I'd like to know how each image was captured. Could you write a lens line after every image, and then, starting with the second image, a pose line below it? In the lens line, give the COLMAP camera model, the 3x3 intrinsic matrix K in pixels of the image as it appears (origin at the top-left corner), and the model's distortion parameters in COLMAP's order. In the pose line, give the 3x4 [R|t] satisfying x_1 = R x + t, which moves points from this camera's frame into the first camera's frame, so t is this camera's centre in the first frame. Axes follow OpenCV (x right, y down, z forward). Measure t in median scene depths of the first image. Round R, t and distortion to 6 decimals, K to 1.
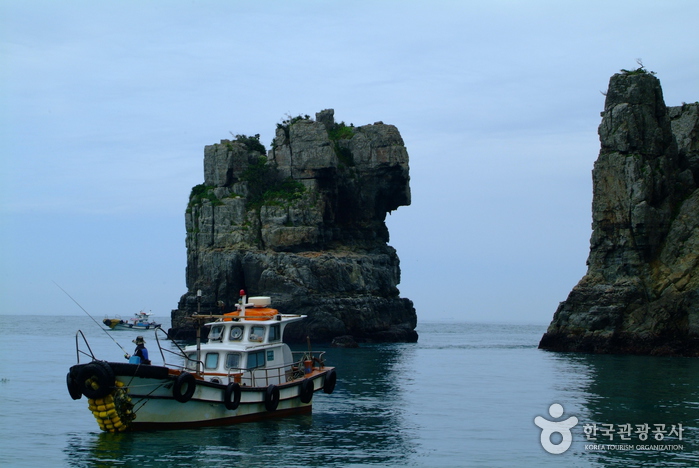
lens RADIAL K [[1523.5, 0, 349.4], [0, 1523.5, 233.5], [0, 0, 1]] dist [0.080651, 0.000000]
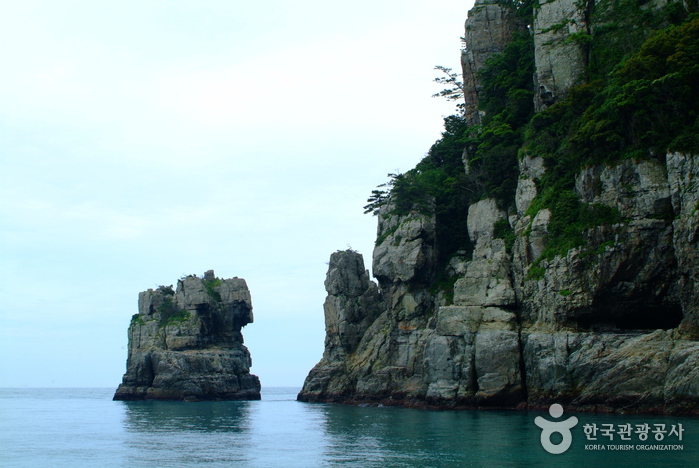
lens RADIAL K [[1029.7, 0, 349.6], [0, 1029.7, 234.6], [0, 0, 1]] dist [-0.033170, 0.000000]
pose [[0.999163, -0.023794, -0.033263, 0.207260], [0.020655, 0.995570, -0.091721, -0.008875], [0.035298, 0.090957, 0.995229, -0.226518]]
